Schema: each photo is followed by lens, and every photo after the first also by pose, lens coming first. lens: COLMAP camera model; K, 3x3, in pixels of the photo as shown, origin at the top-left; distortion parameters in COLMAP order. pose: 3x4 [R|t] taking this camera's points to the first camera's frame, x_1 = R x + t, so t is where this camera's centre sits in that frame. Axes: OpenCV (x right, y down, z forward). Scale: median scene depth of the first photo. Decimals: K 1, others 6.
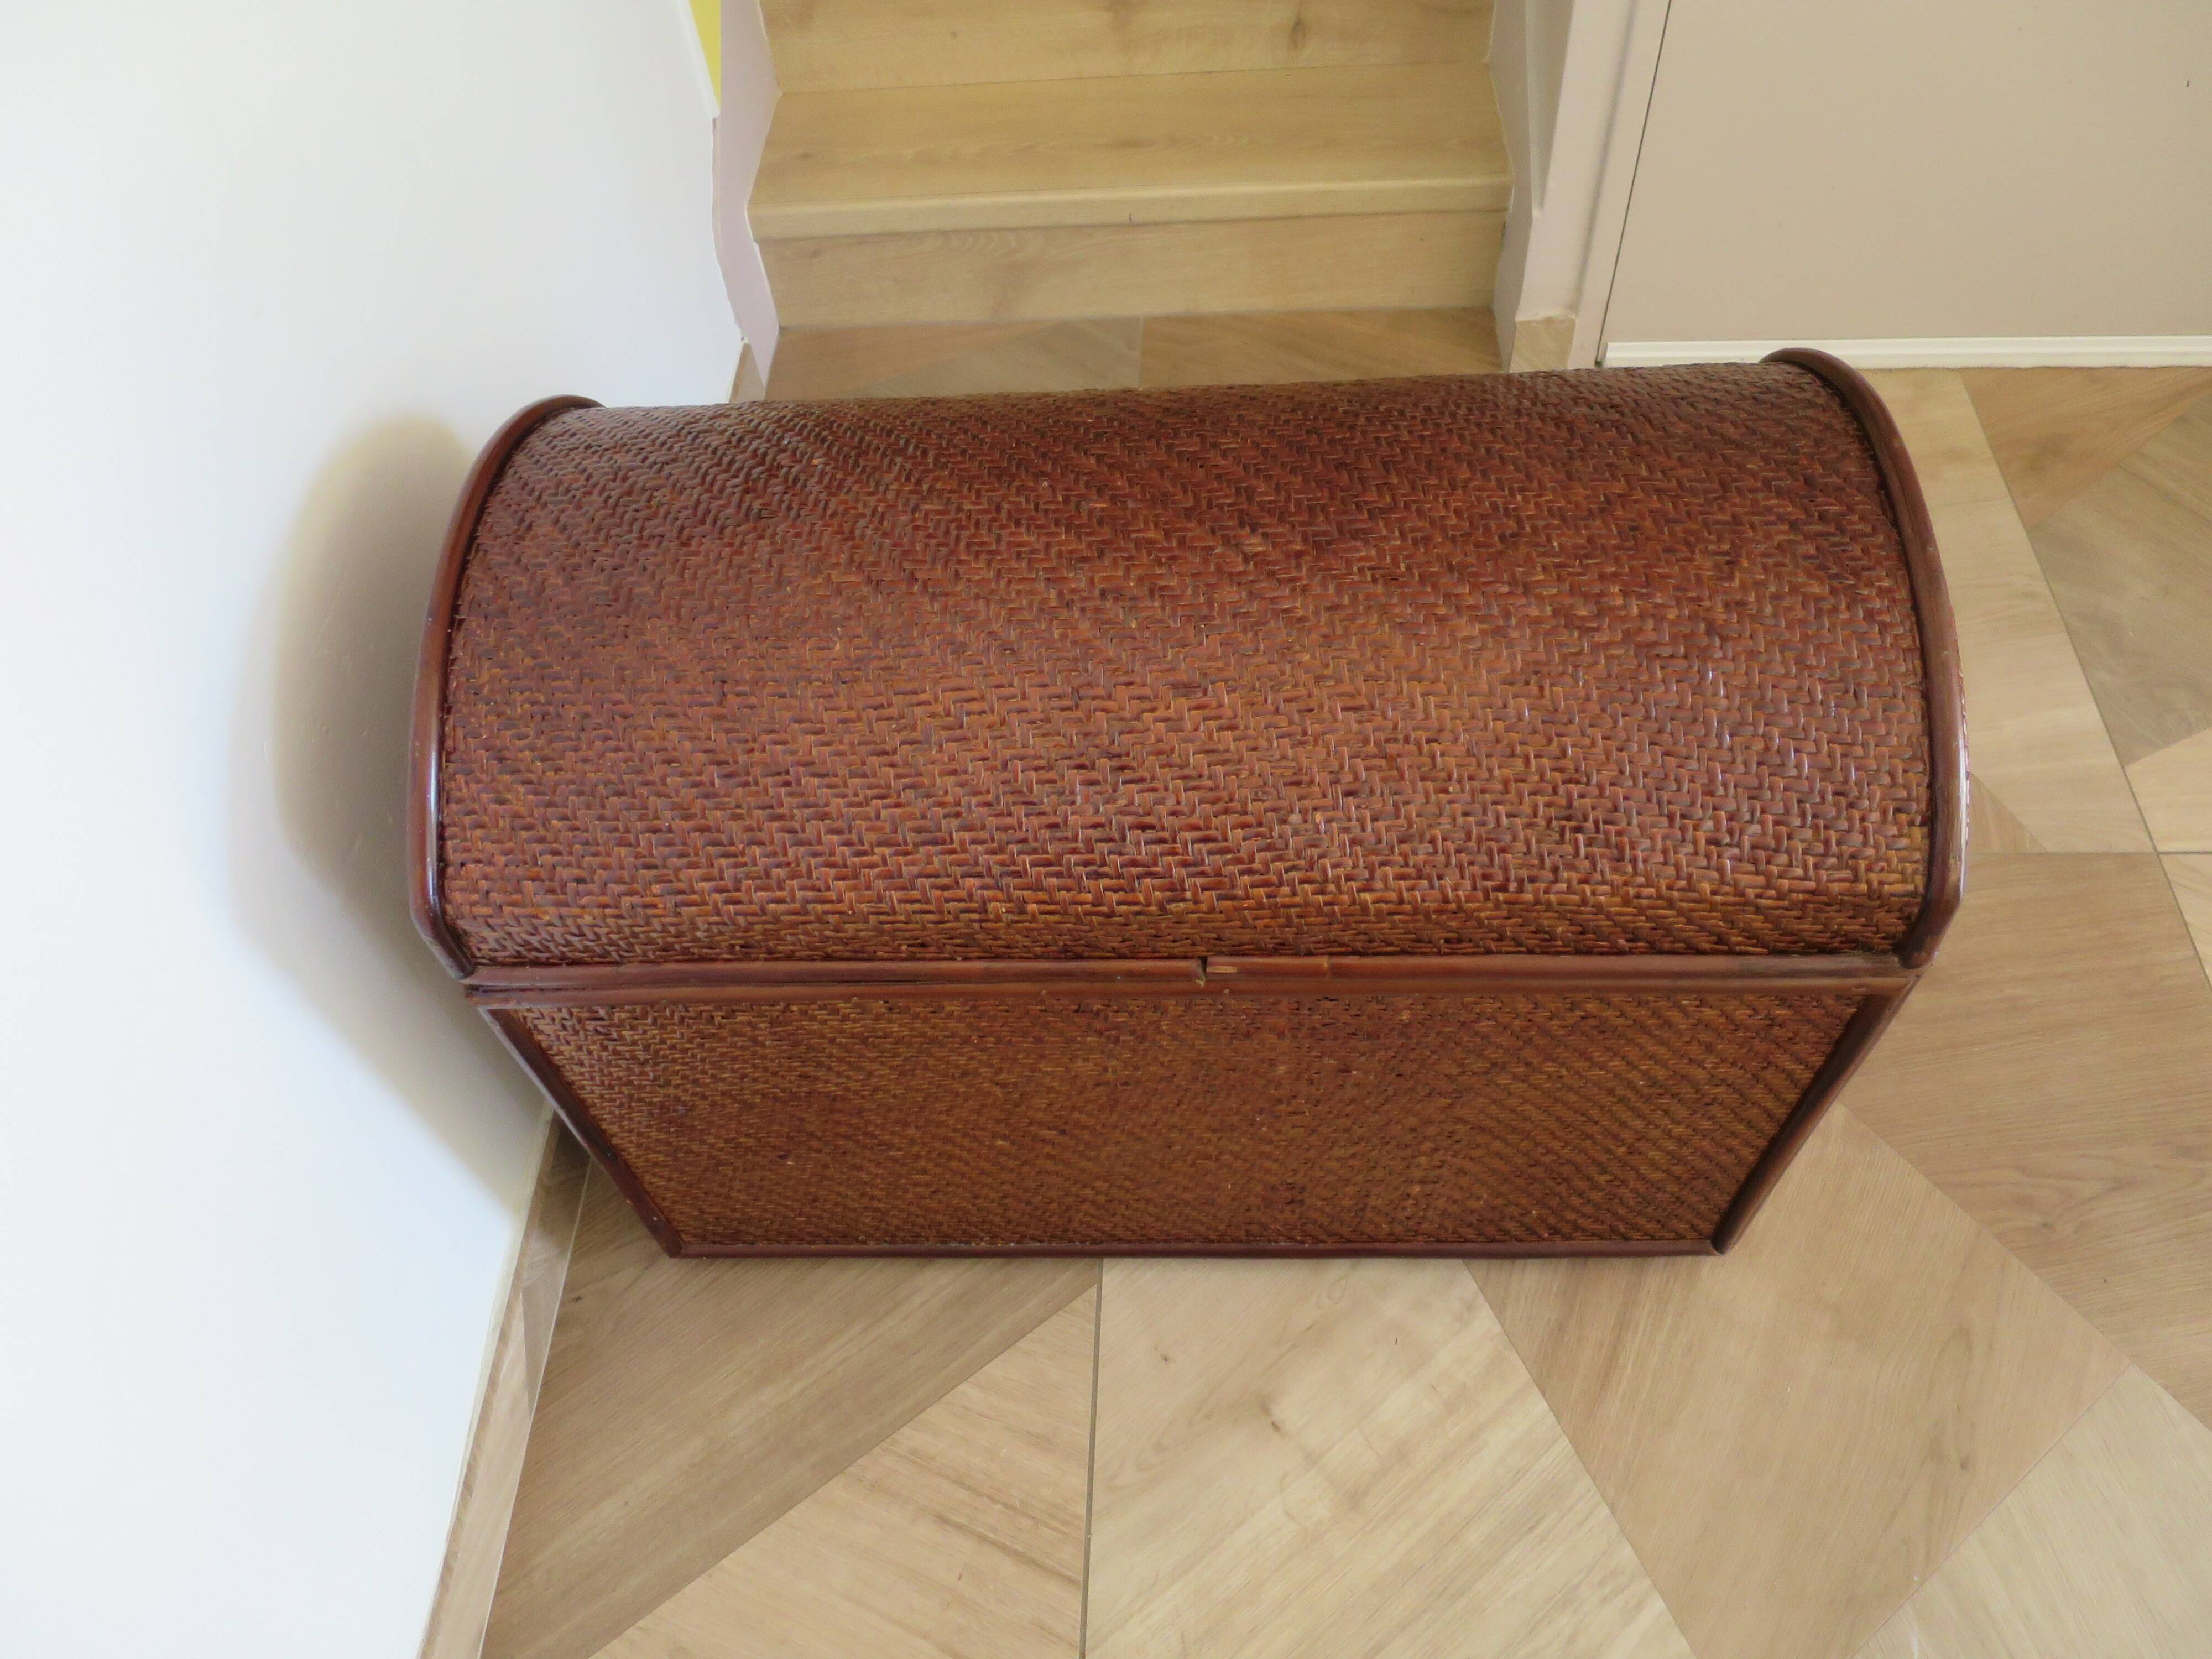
lens RADIAL K [[1591.2, 0, 1104.8], [0, 1591.2, 827.9], [0, 0, 1]] dist [-0.048093, 0.012268]
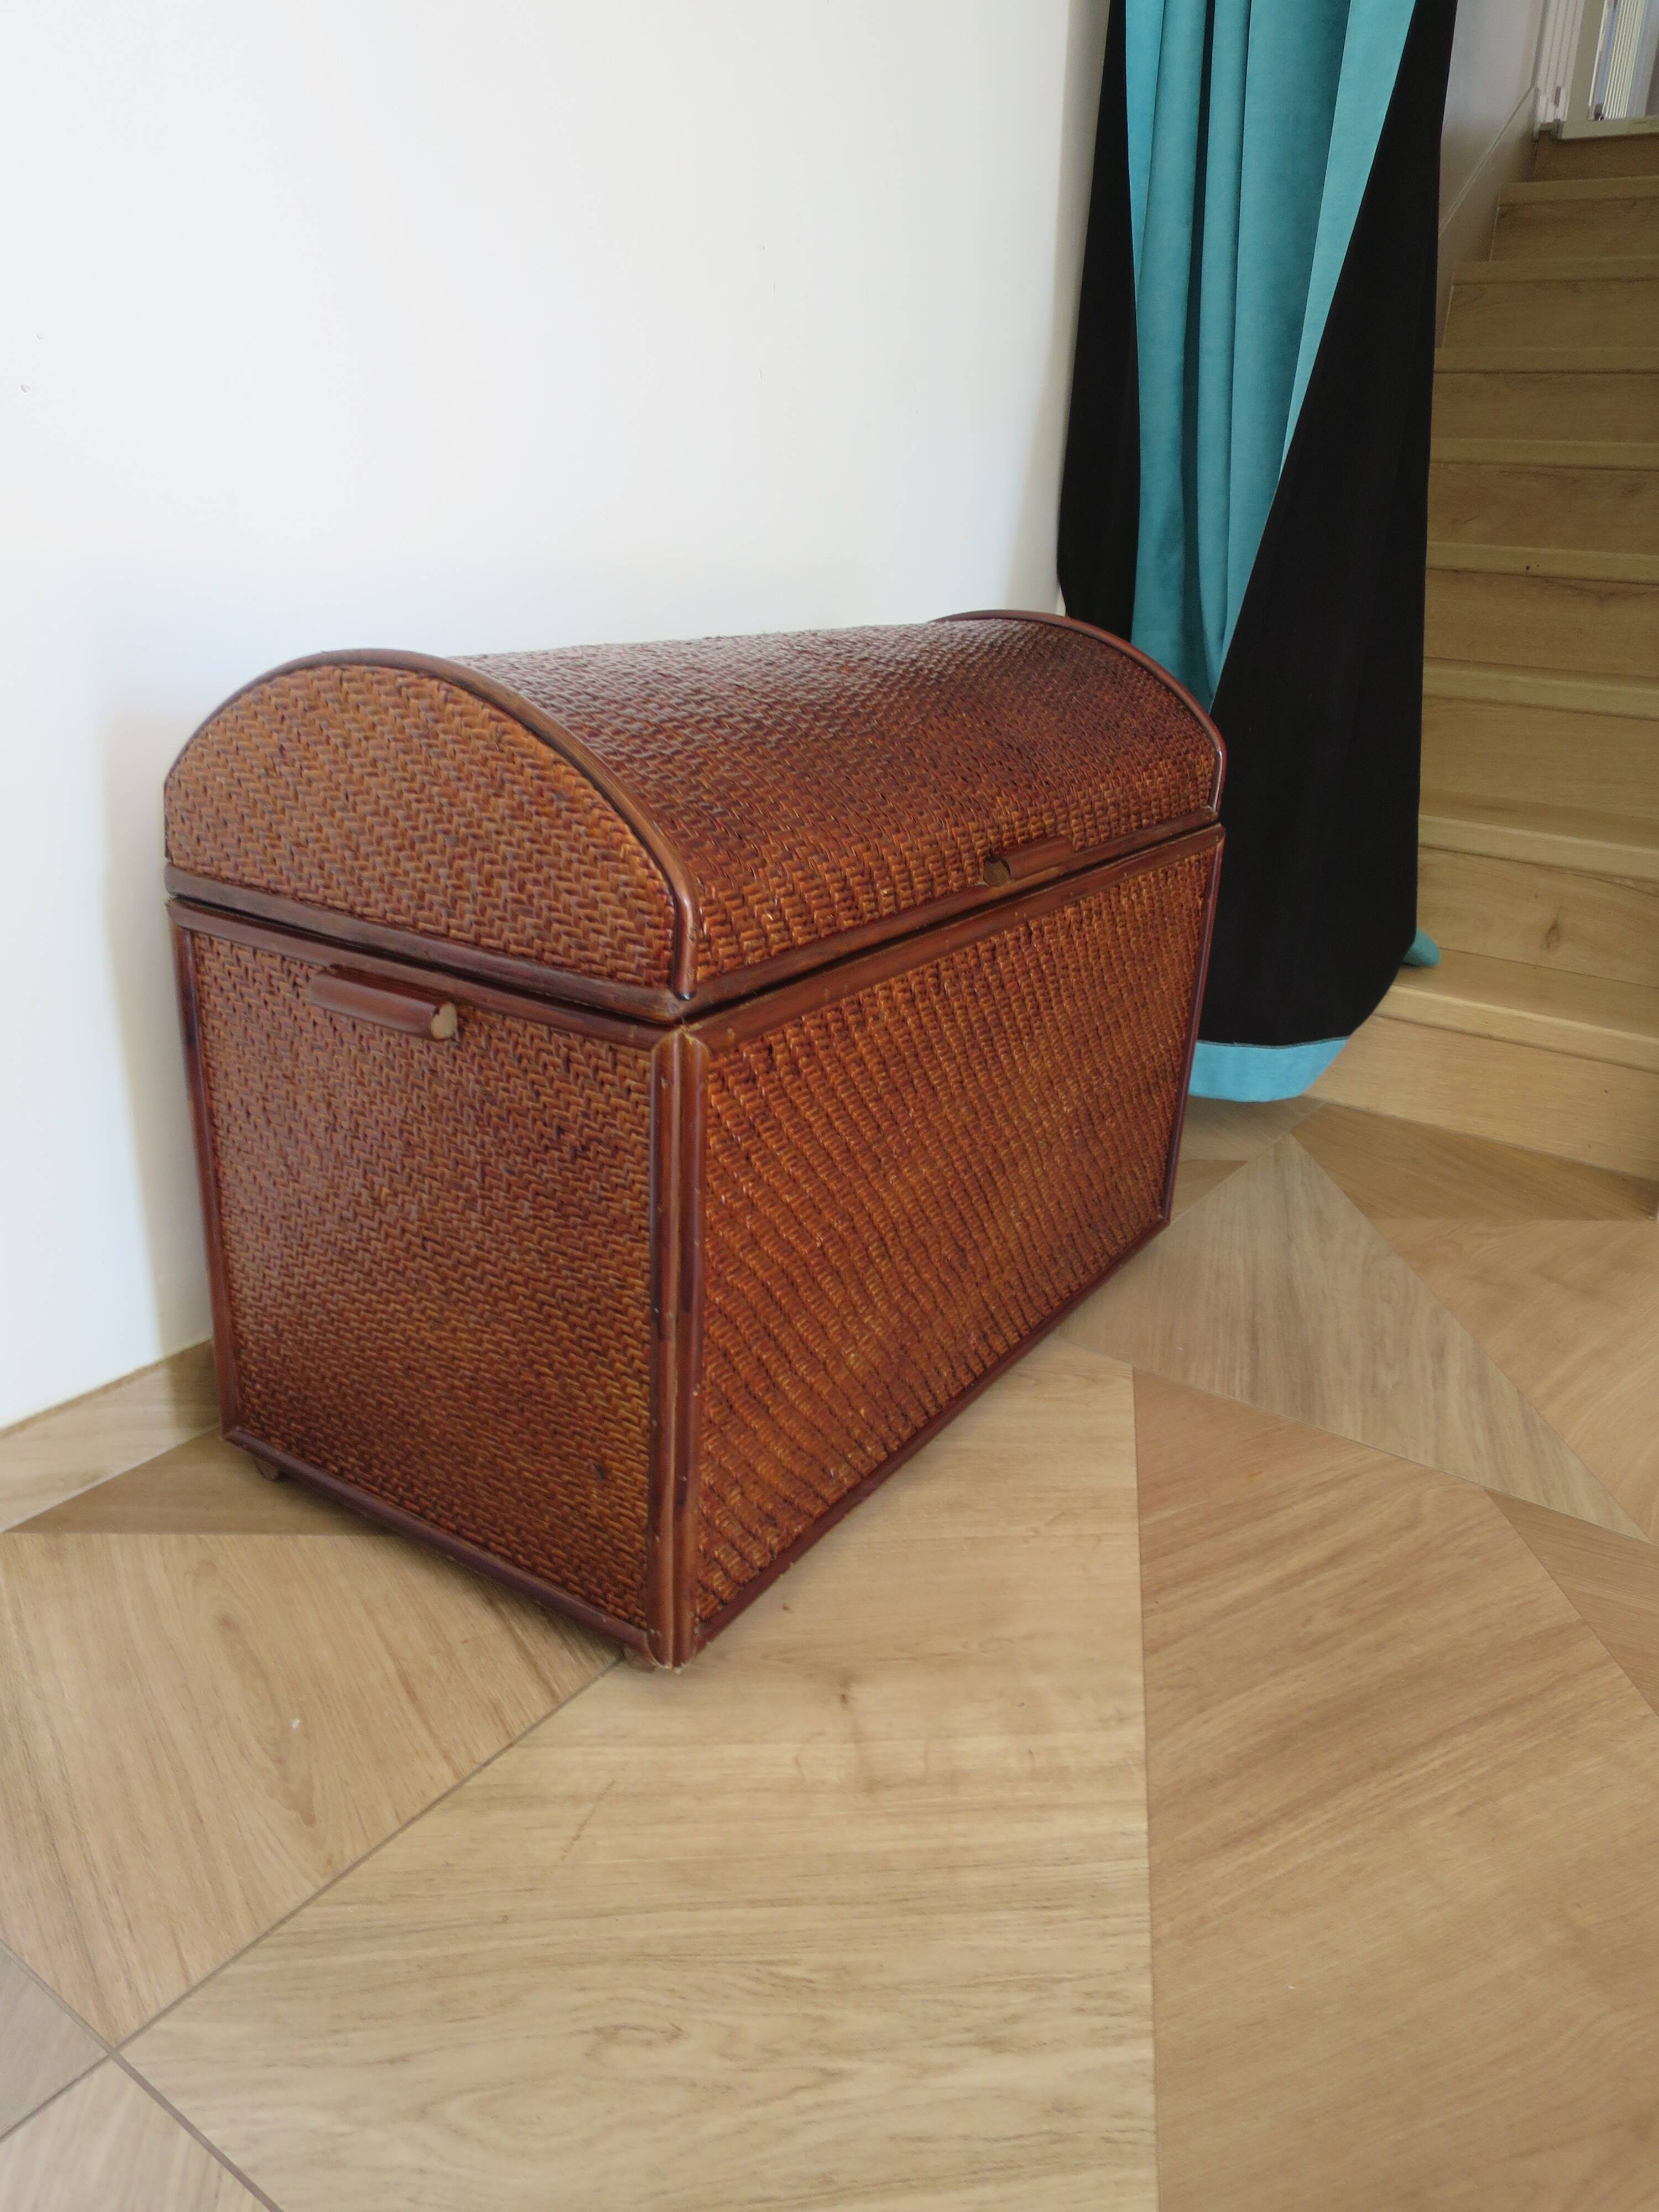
lens RADIAL K [[1591.2, 0, 834.5], [0, 1591.2, 1109.6], [0, 0, 1]] dist [-0.048093, 0.012268]
pose [[0.836040, 0.293286, -0.463702, 0.423190], [-0.499577, 0.756337, -0.422348, 0.522192], [0.226846, 0.584755, 0.778847, 0.152840]]
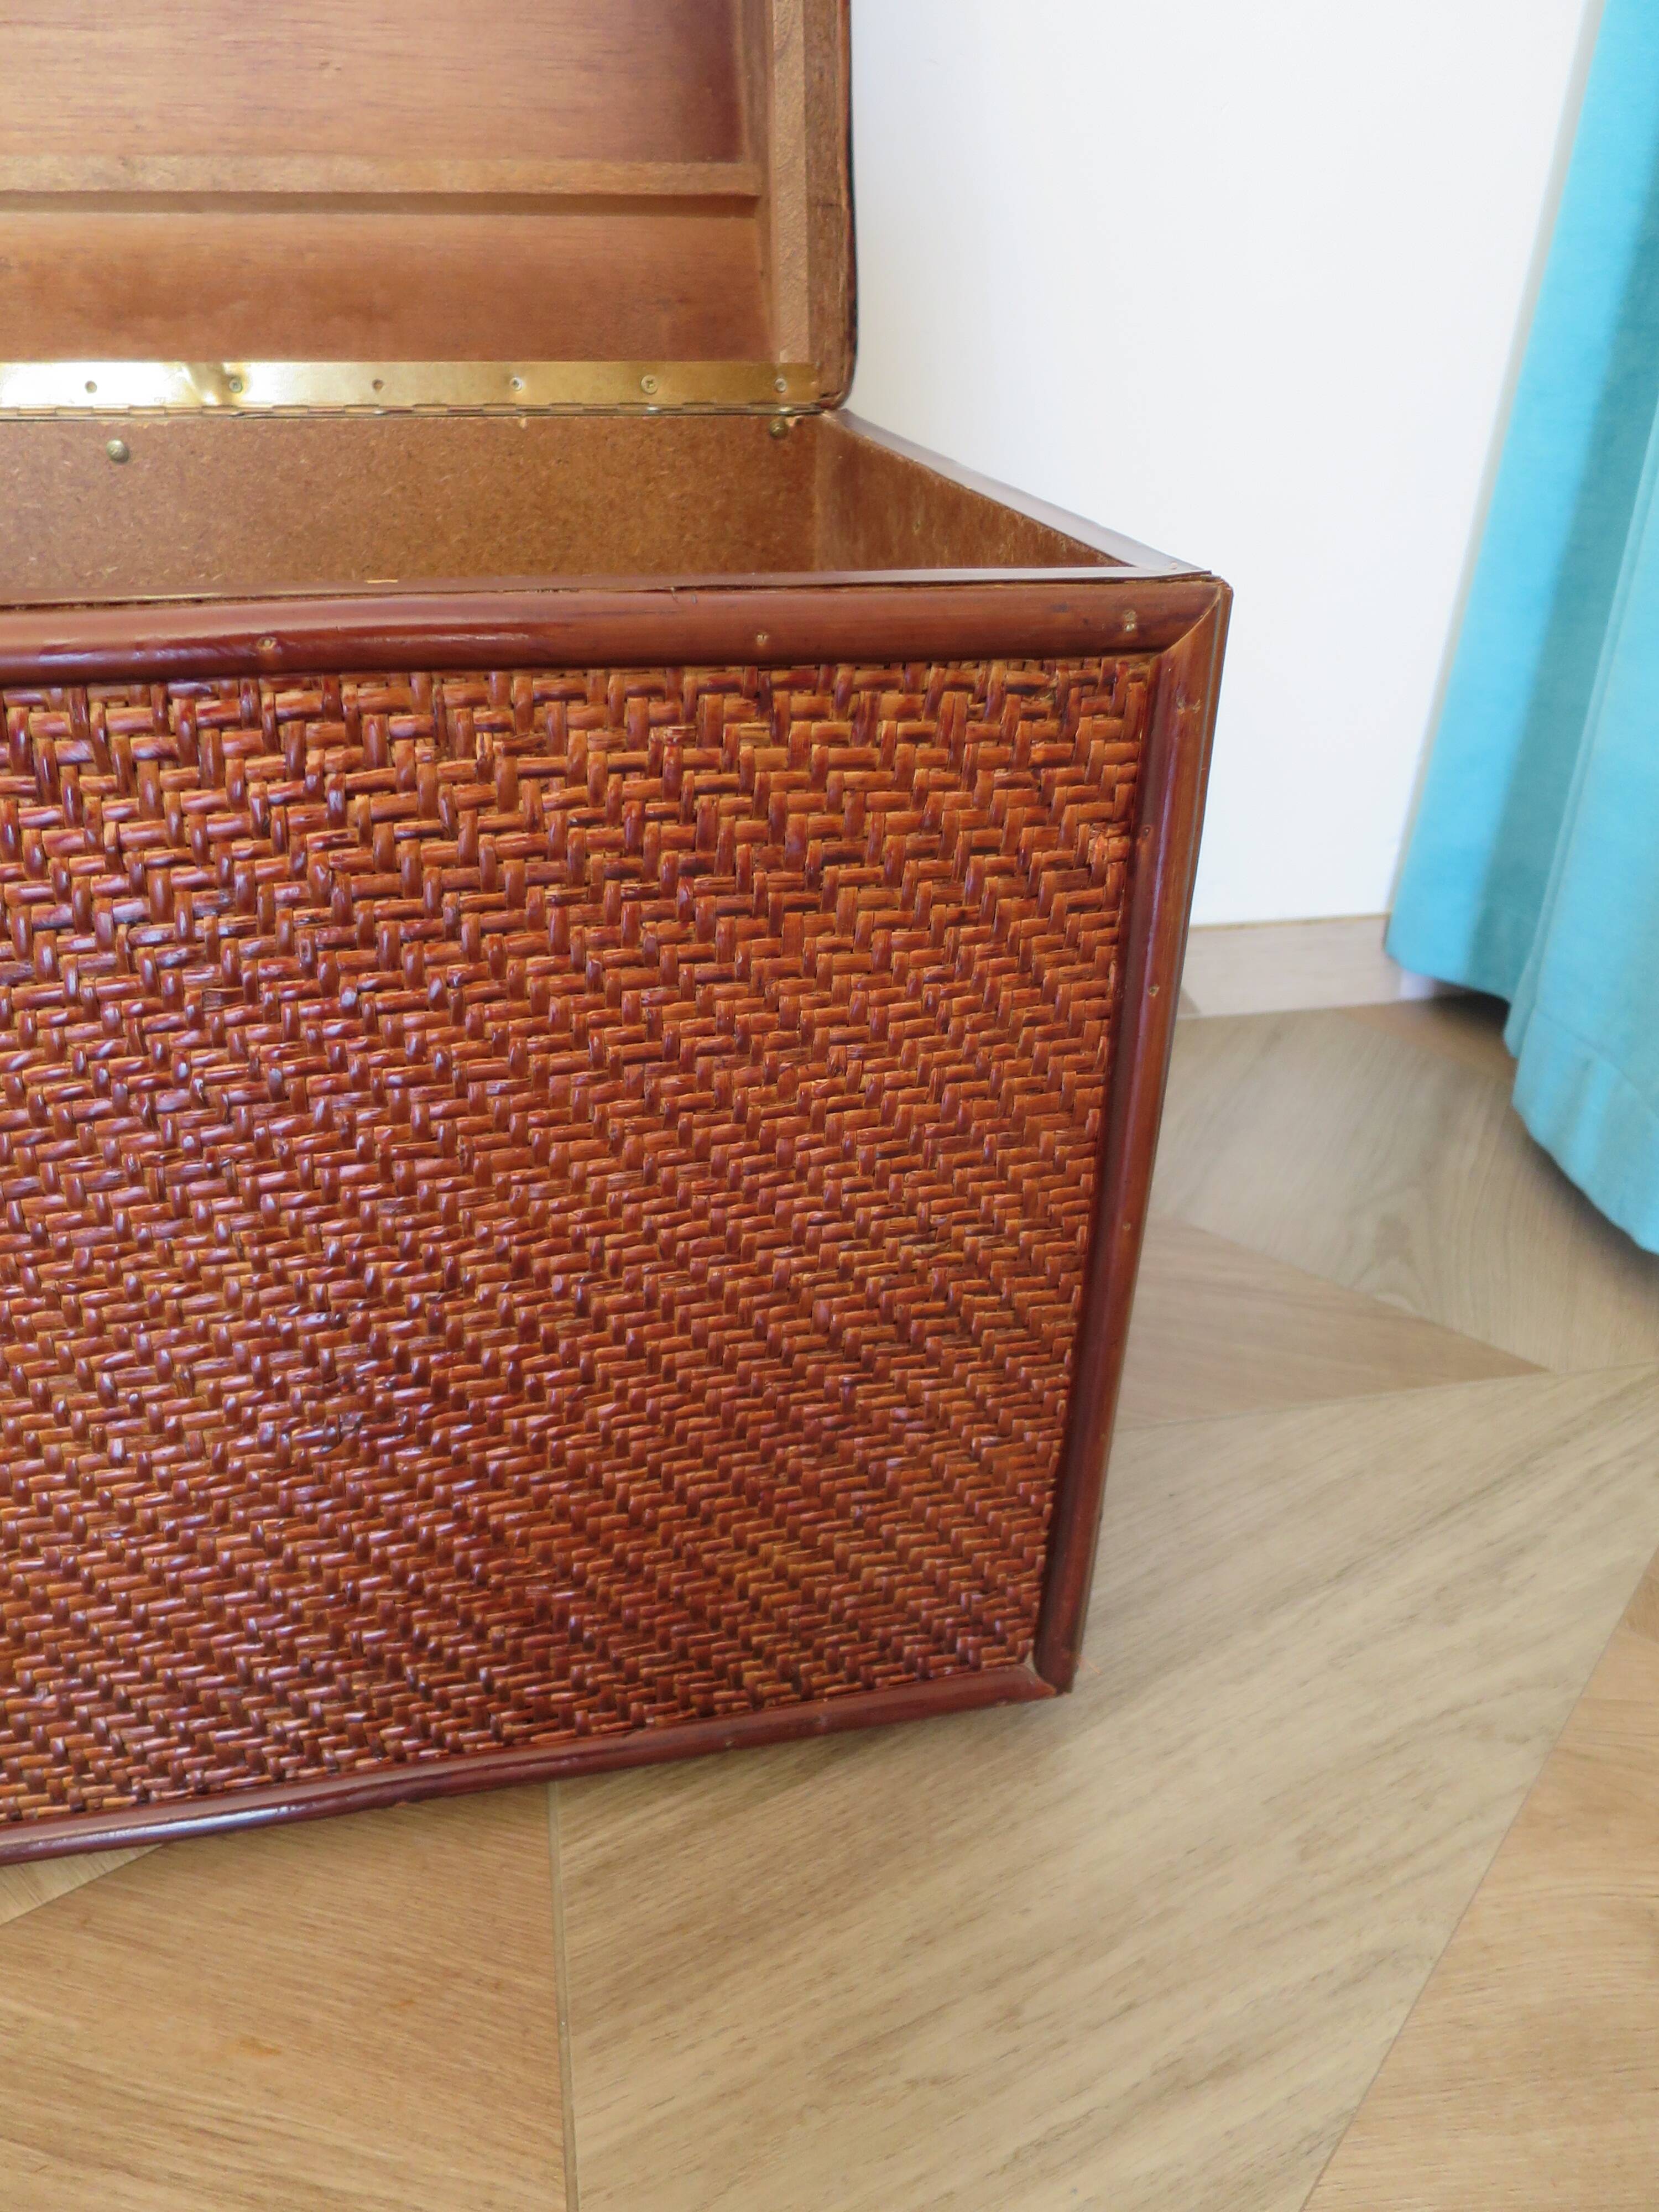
lens RADIAL K [[1591.2, 0, 783.4], [0, 1591.2, 1069.3], [0, 0, 1]] dist [-0.048093, 0.012268]
pose [[0.211675, 0.541411, -0.813675, 0.490356], [-0.820040, 0.551331, 0.153520, -0.254142], [0.531722, 0.634750, 0.560682, 0.866072]]
